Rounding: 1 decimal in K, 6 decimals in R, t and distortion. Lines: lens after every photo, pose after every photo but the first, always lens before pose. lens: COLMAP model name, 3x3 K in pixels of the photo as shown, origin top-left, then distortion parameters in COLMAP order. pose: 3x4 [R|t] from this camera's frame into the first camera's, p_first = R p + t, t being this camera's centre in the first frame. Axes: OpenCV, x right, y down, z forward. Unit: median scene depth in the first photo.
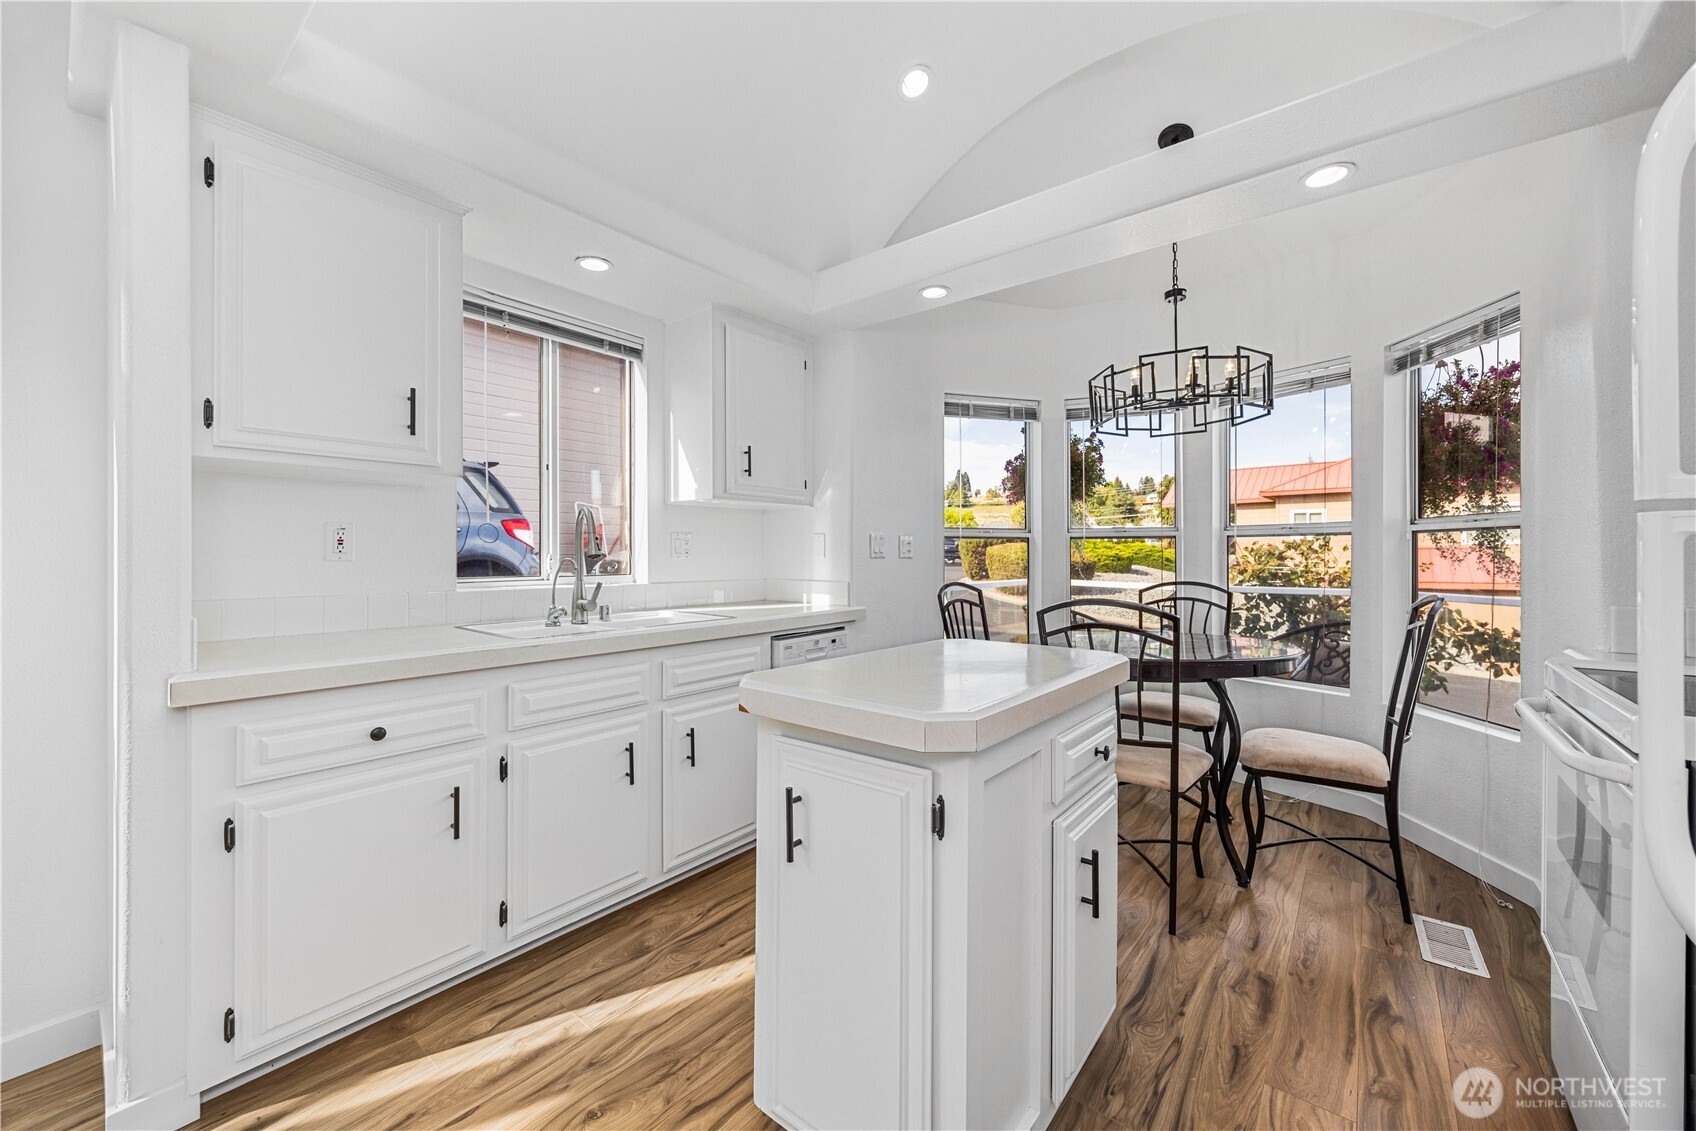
lens RADIAL K [[642.9, 0, 836.9], [0, 642.9, 553.9], [0, 0, 1]] dist [-0.003067, 0.000239]
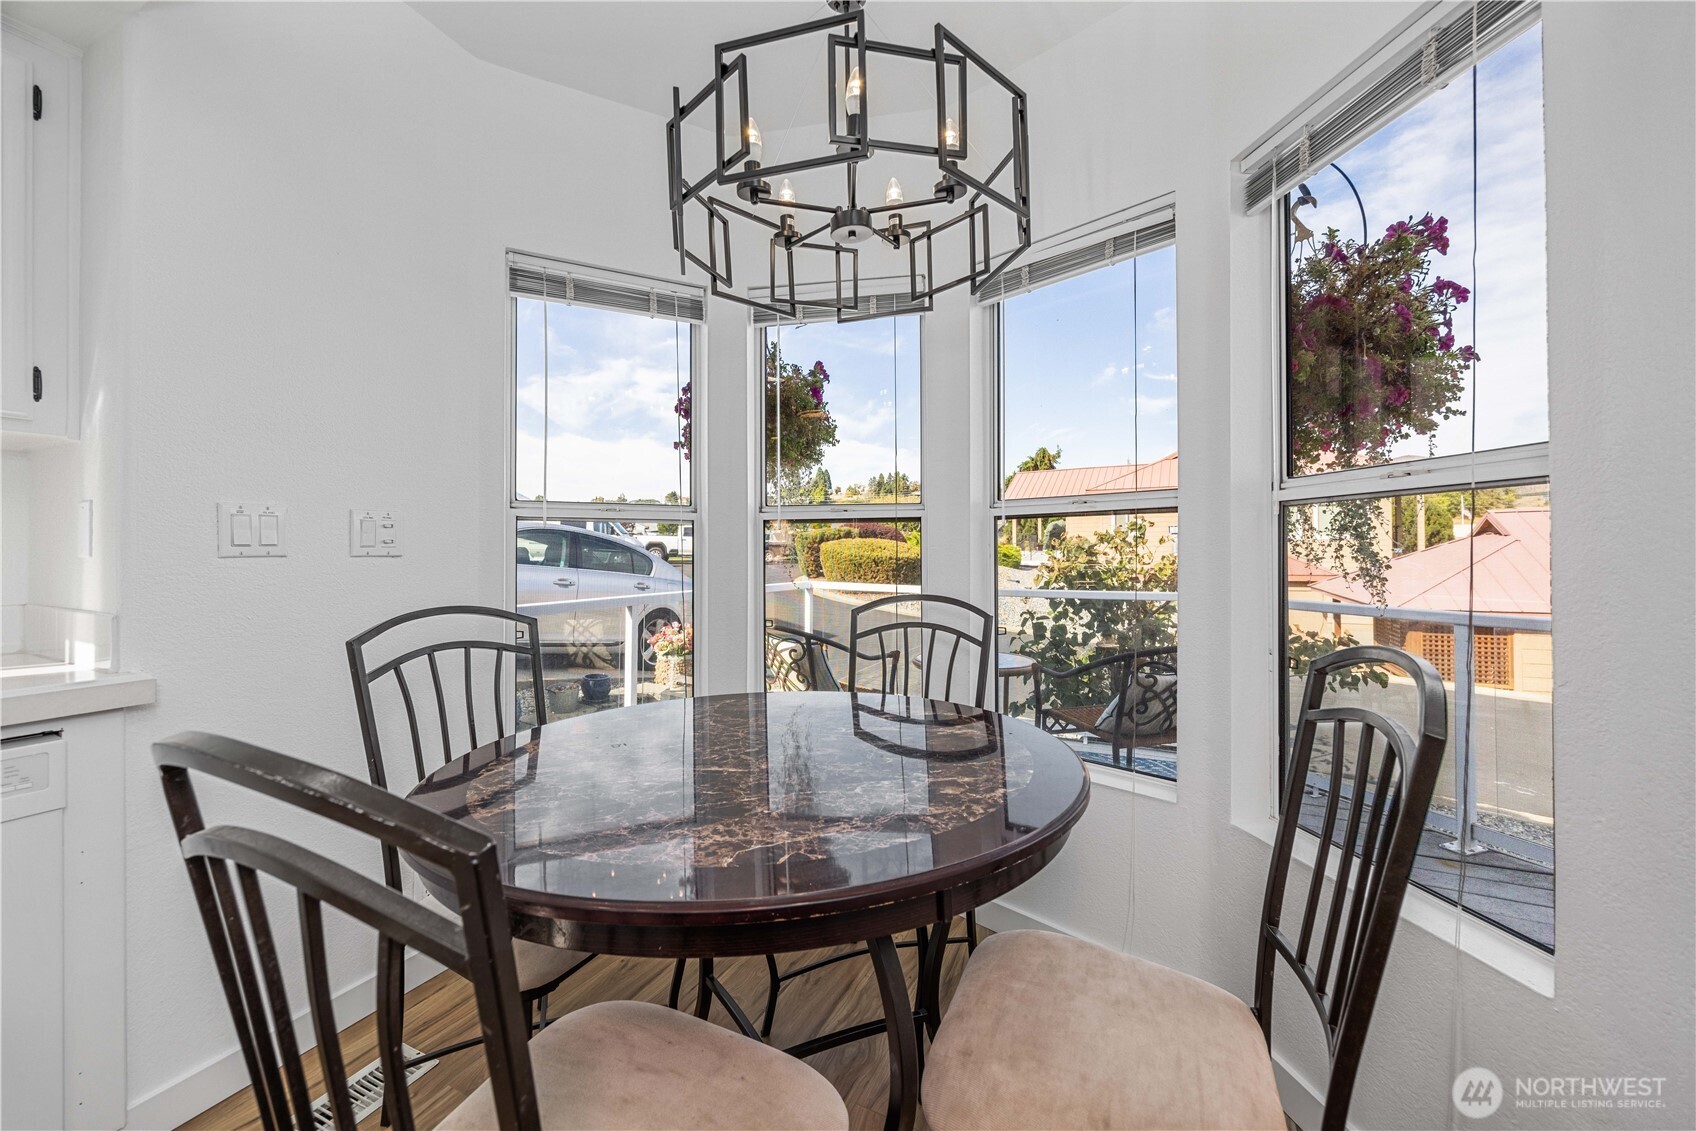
lens RADIAL K [[642.9, 0, 833.0], [0, 642.9, 550.7], [0, 0, 1]] dist [-0.003067, 0.000239]
pose [[0.979827, -0.004106, 0.199806, 0.323284], [0.004167, 0.999991, 0.000113, 0.003067], [-0.199804, 0.000722, 0.979836, 0.417394]]
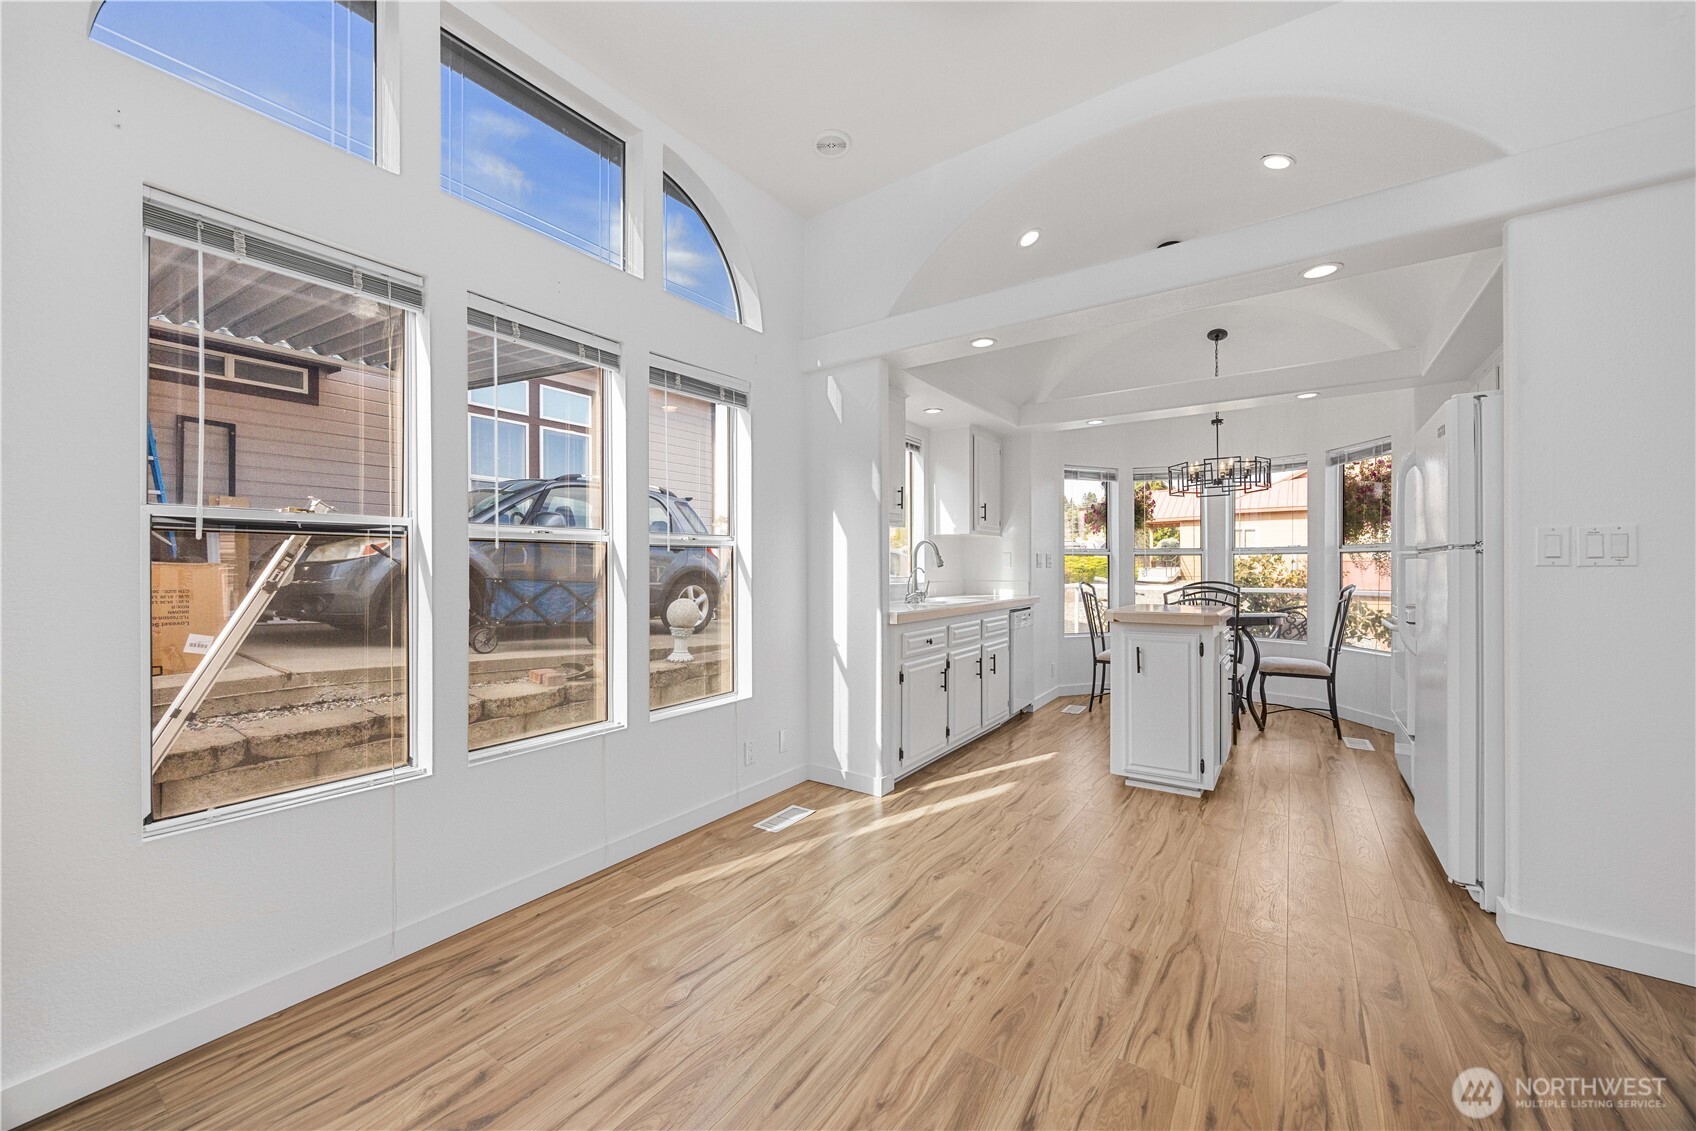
lens RADIAL K [[642.9, 0, 836.9], [0, 642.9, 568.6], [0, 0, 1]] dist [-0.003067, 0.000239]
pose [[0.997077, -0.001362, 0.076393, -0.512016], [0.001103, 0.999994, 0.003428, 0.002838], [-0.076397, -0.003334, 0.997072, -0.543838]]
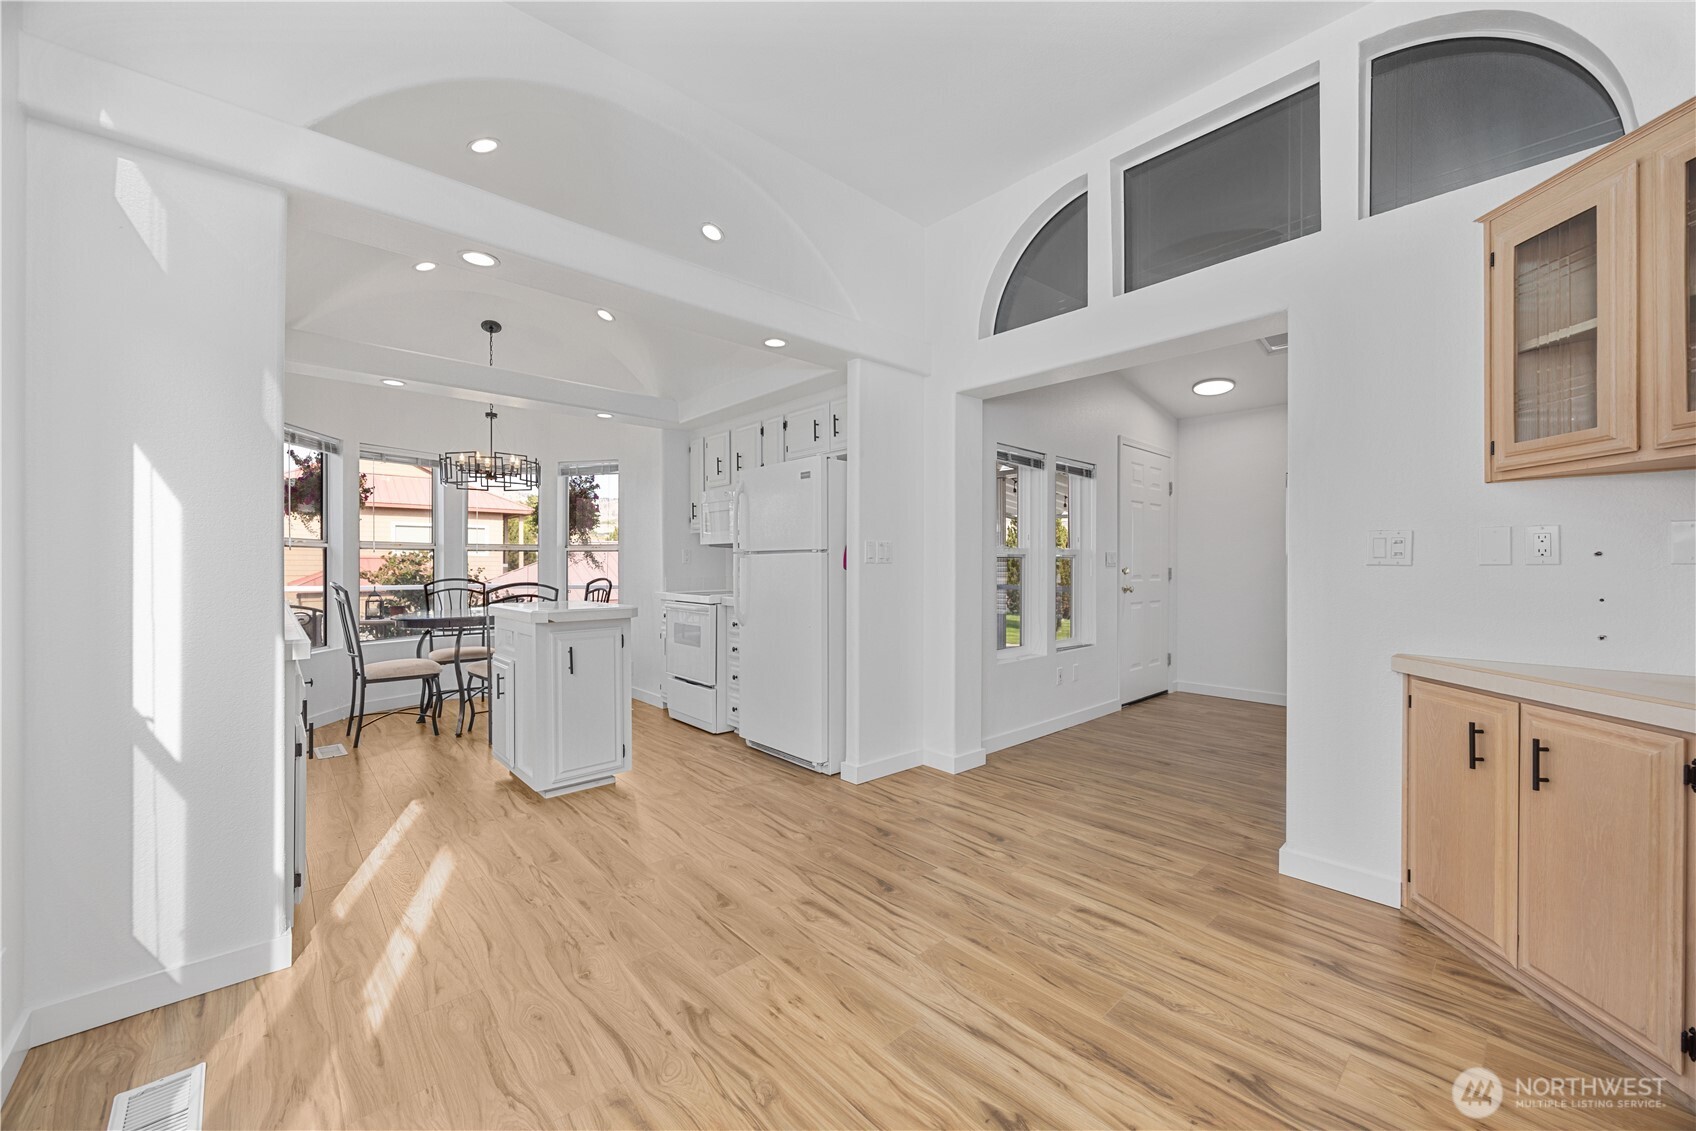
lens RADIAL K [[642.9, 0, 843.9], [0, 642.9, 564.4], [0, 0, 1]] dist [-0.003067, 0.000239]
pose [[0.146428, 0.000479, 0.989221, -0.812383], [-0.001208, 0.999999, -0.000305, 0.006768], [-0.989221, -0.001150, 0.146429, -0.169007]]
